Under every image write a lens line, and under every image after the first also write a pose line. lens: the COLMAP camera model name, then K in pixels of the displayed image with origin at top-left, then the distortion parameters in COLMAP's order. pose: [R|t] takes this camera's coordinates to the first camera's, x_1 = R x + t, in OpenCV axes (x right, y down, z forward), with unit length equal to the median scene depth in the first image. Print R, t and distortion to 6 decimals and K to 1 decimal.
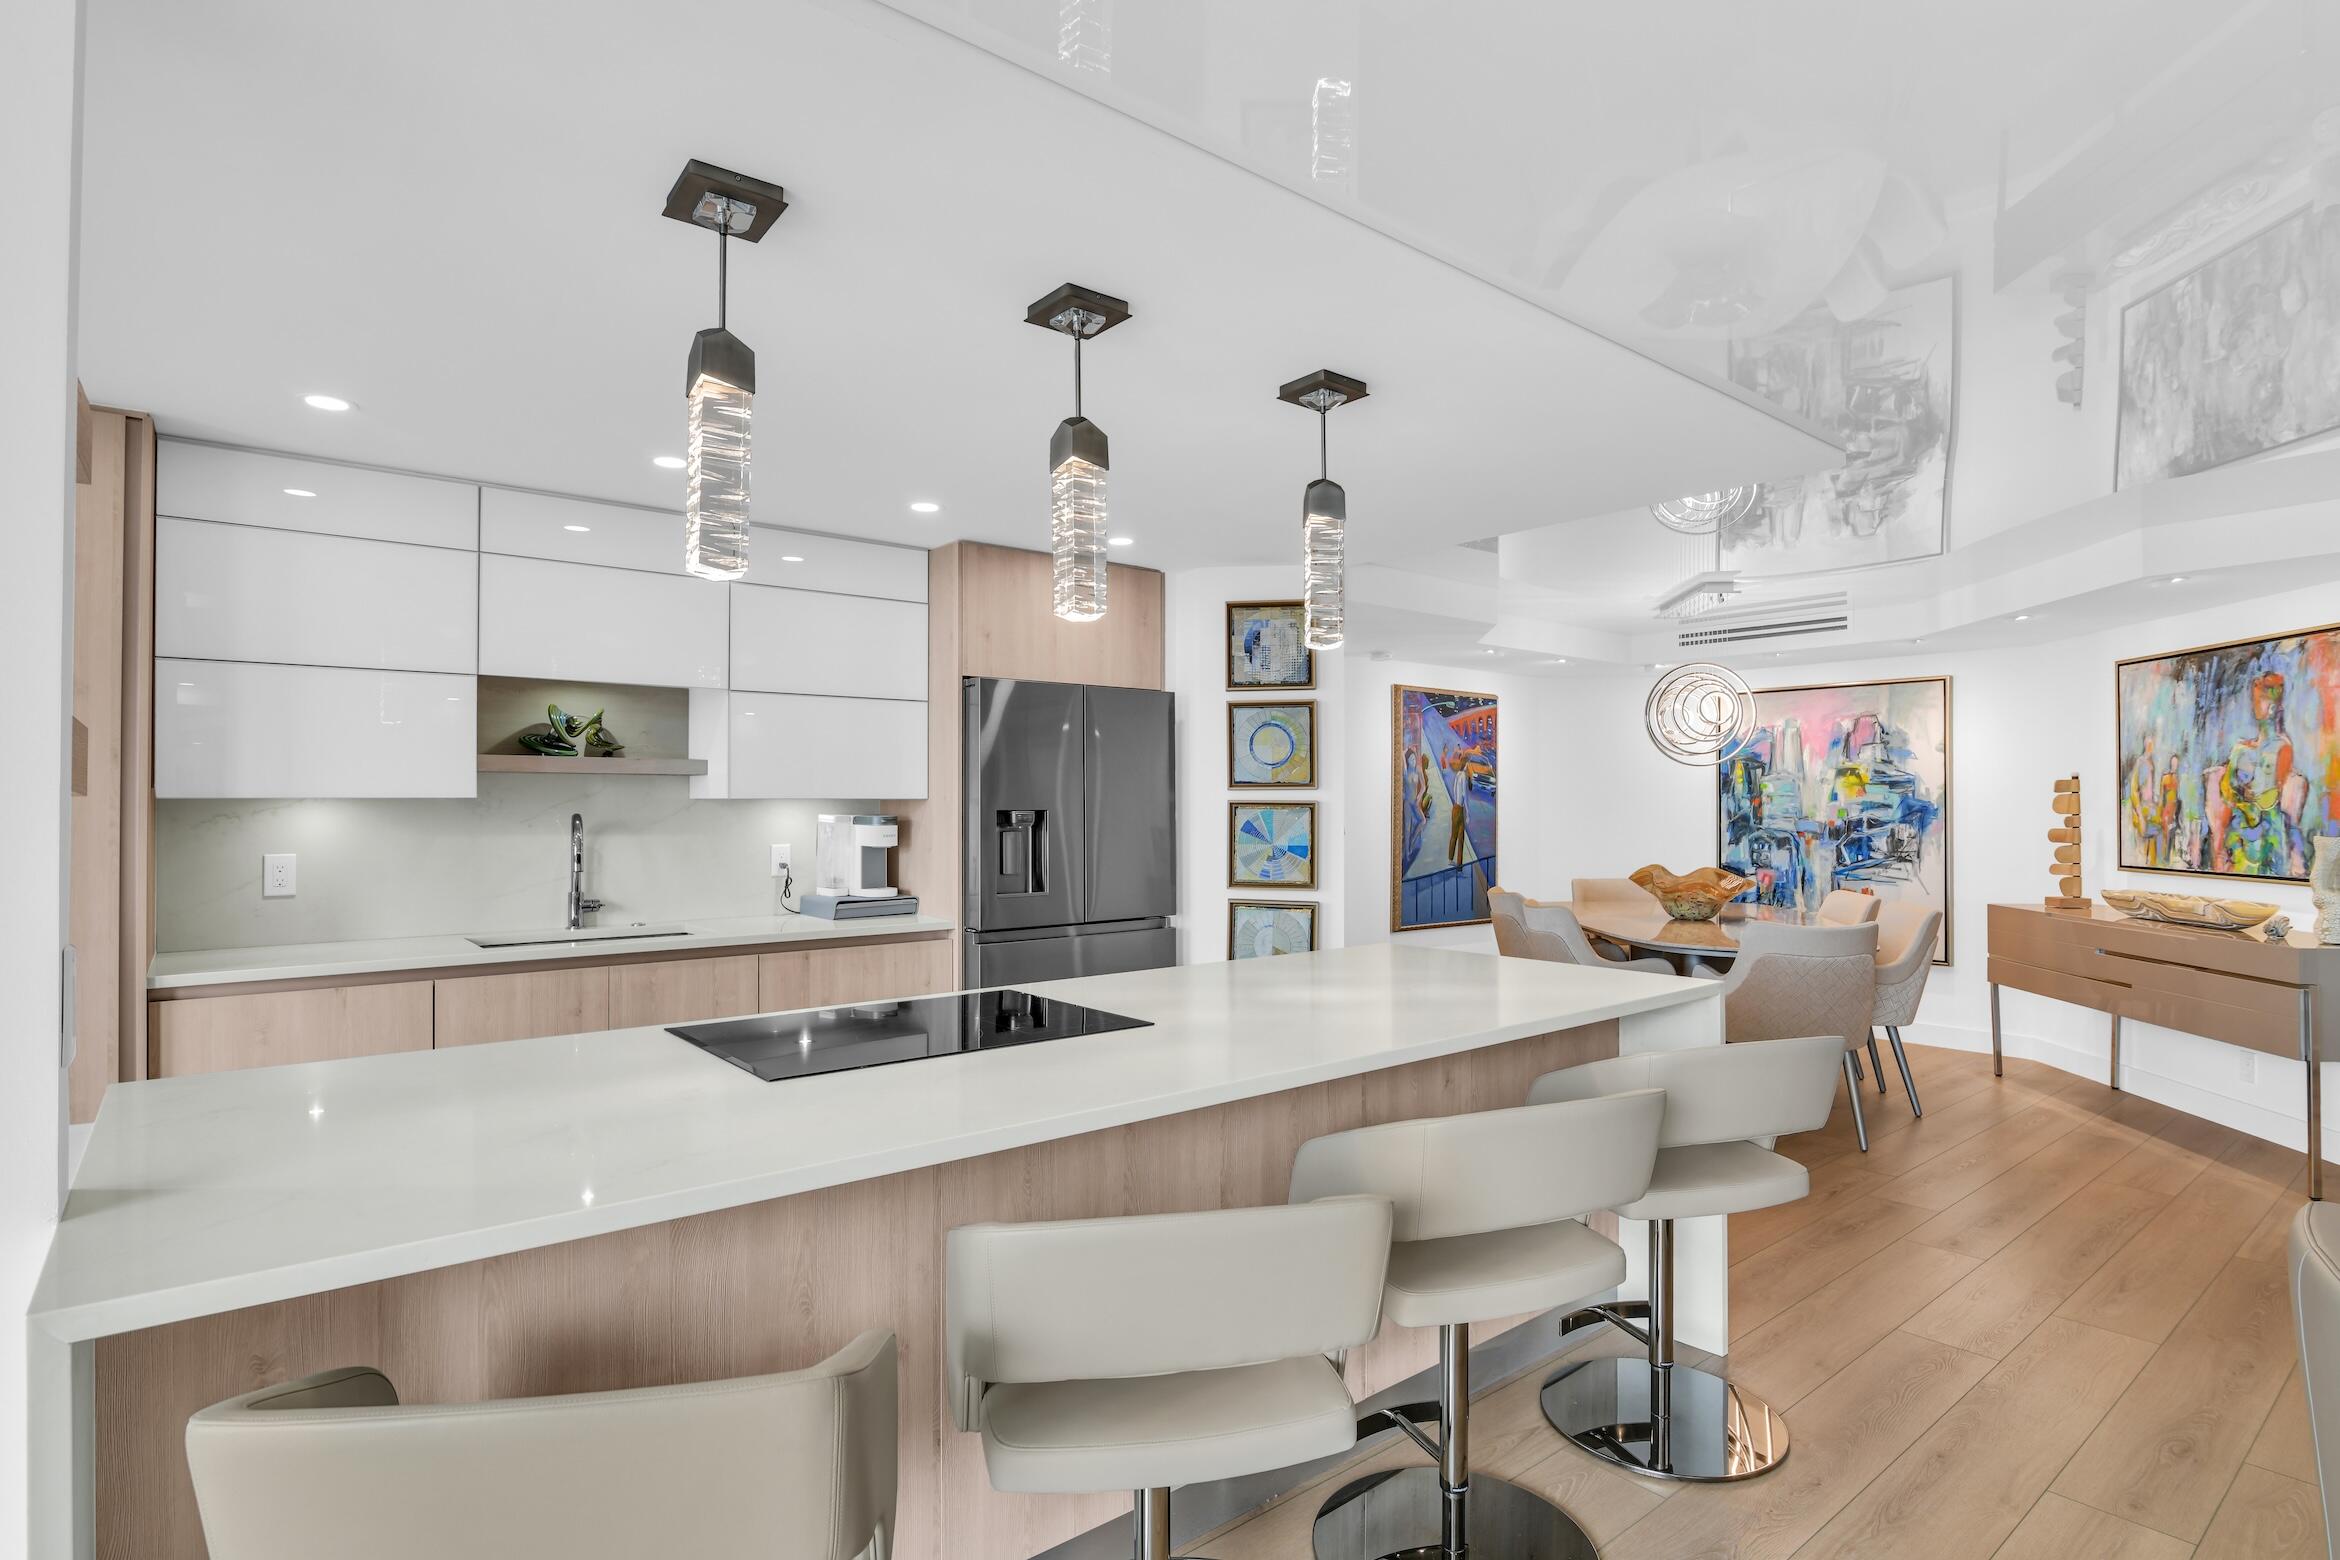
lens RADIAL K [[1168.9, 0, 1177.6], [0, 1168.9, 789.4], [0, 0, 1]] dist [-0.003138, -0.000779]
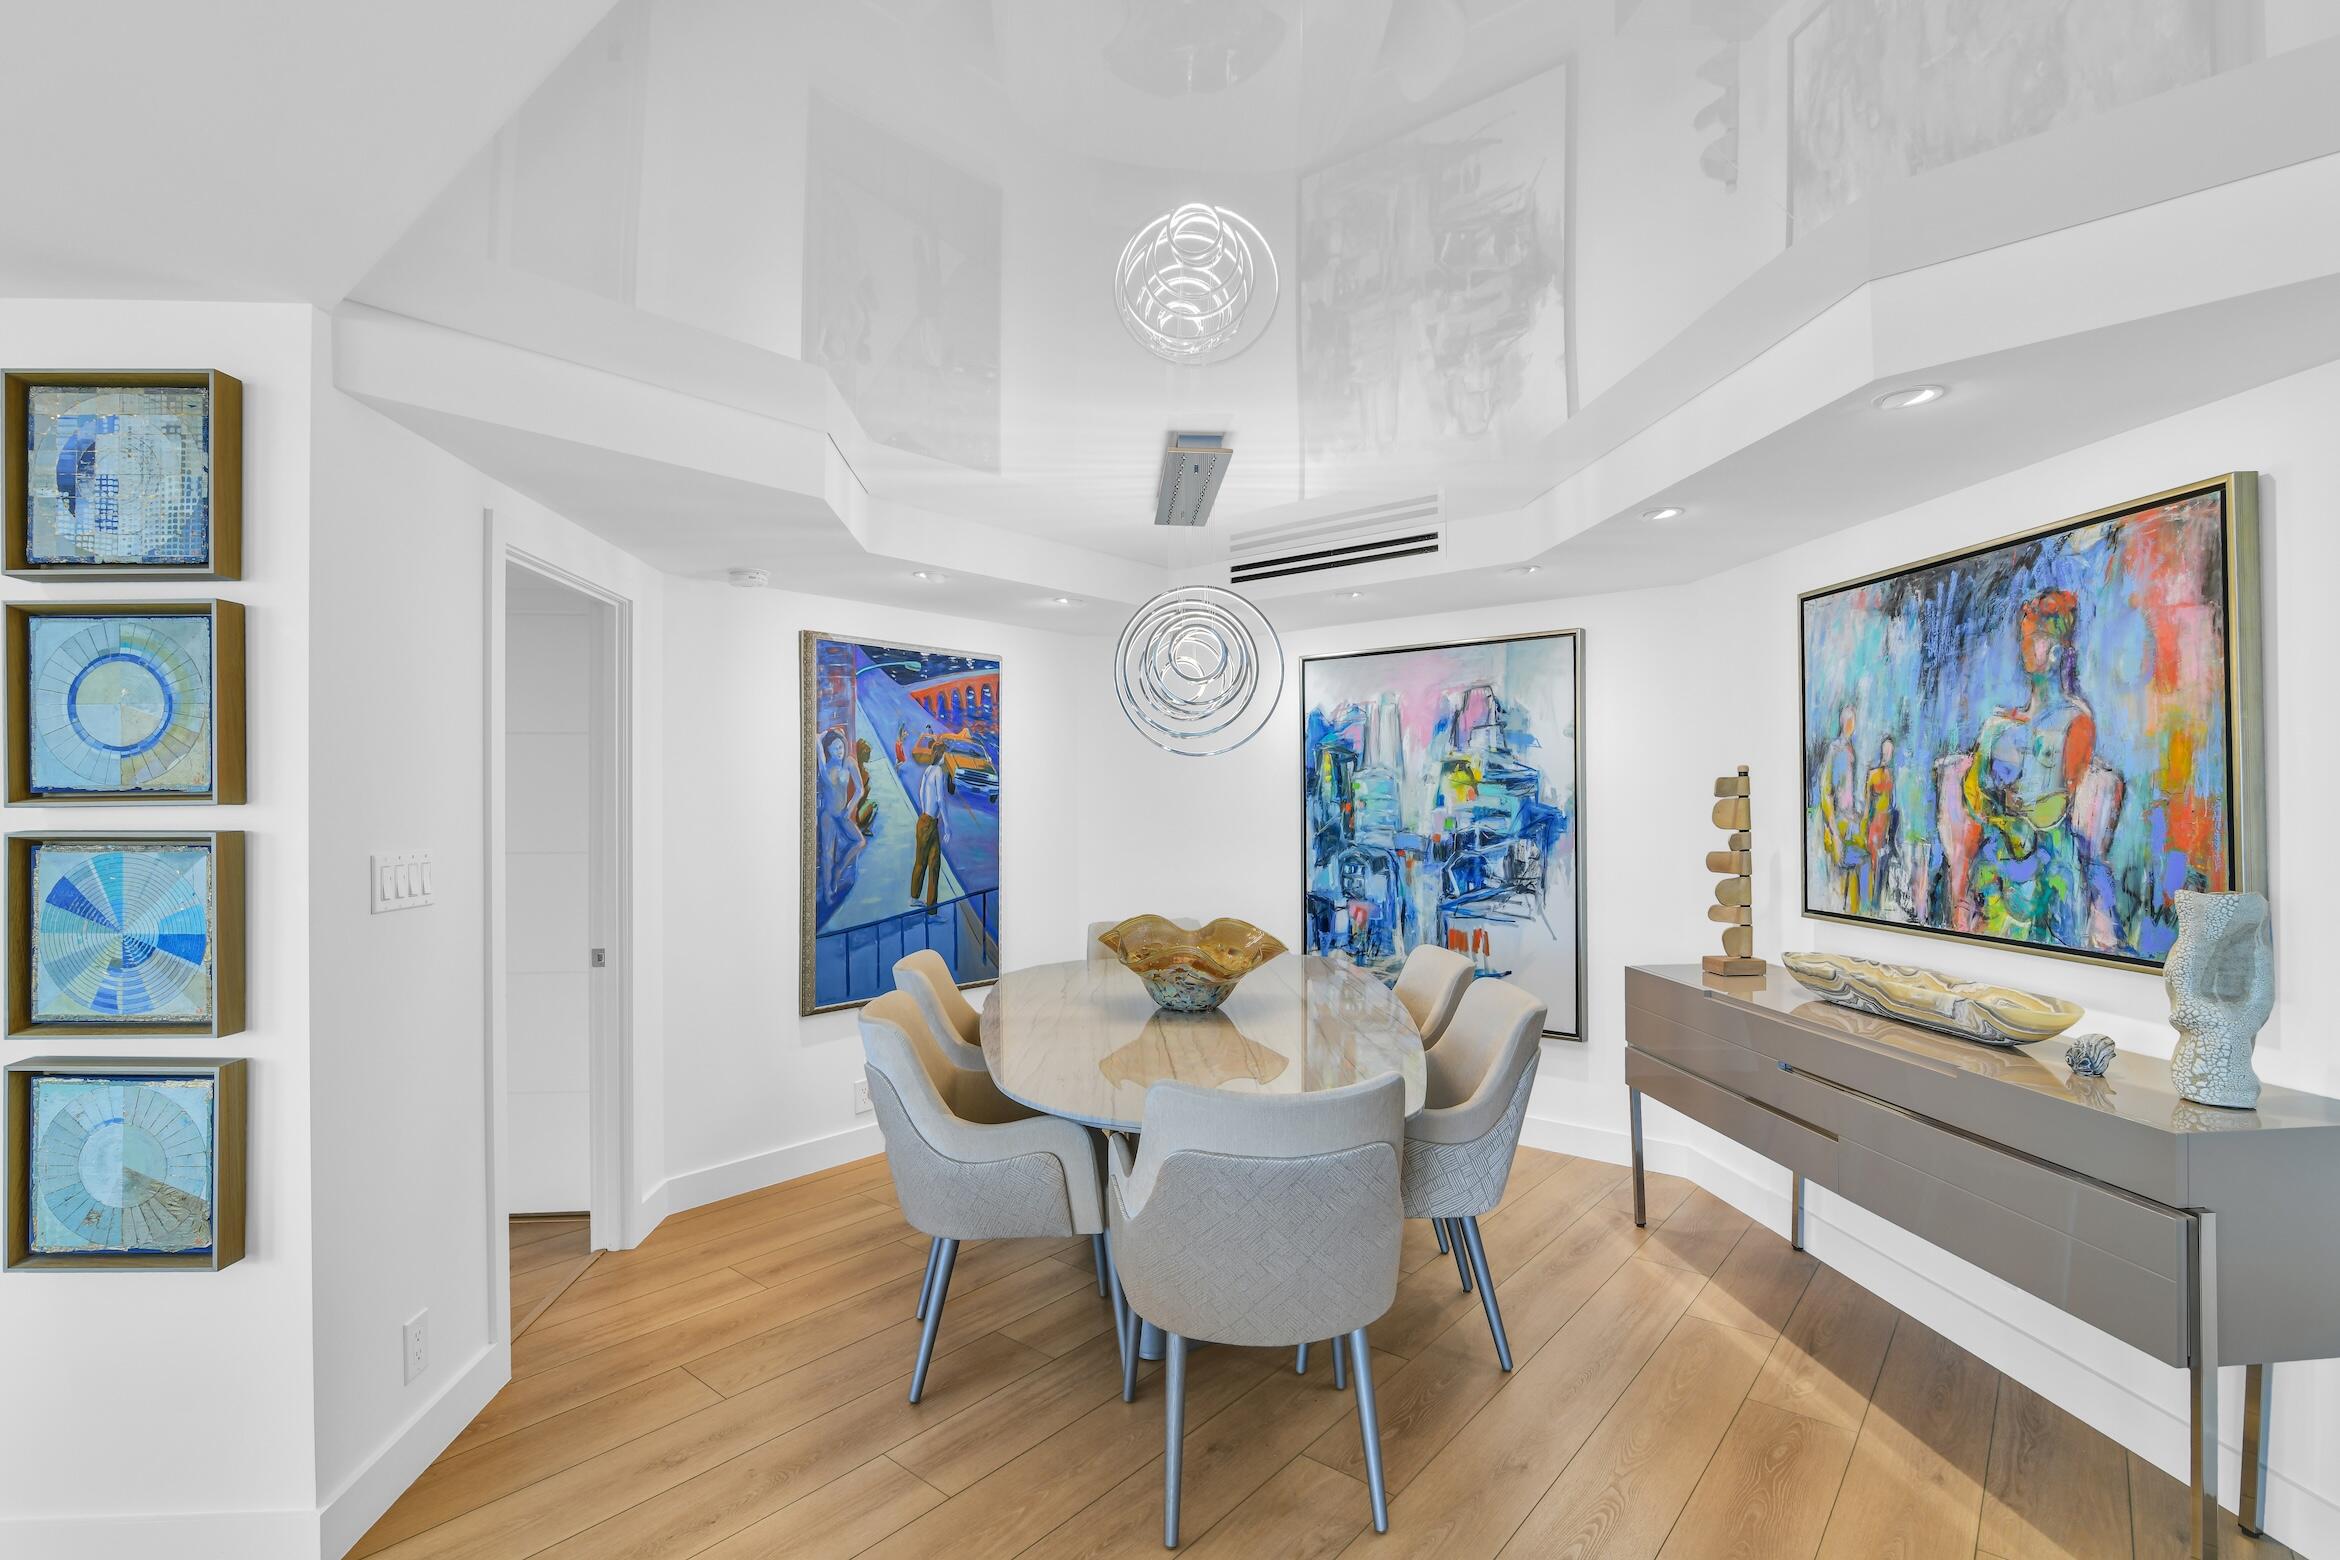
lens RADIAL K [[1117.1, 0, 1180.4], [0, 1117.1, 788.8], [0, 0, 1]] dist [-0.011101, -0.000074]
pose [[0.979176, -0.005134, 0.202946, 0.328037], [0.004389, 0.999982, 0.004125, -0.005452], [-0.202964, -0.003148, 0.979181, 0.444538]]
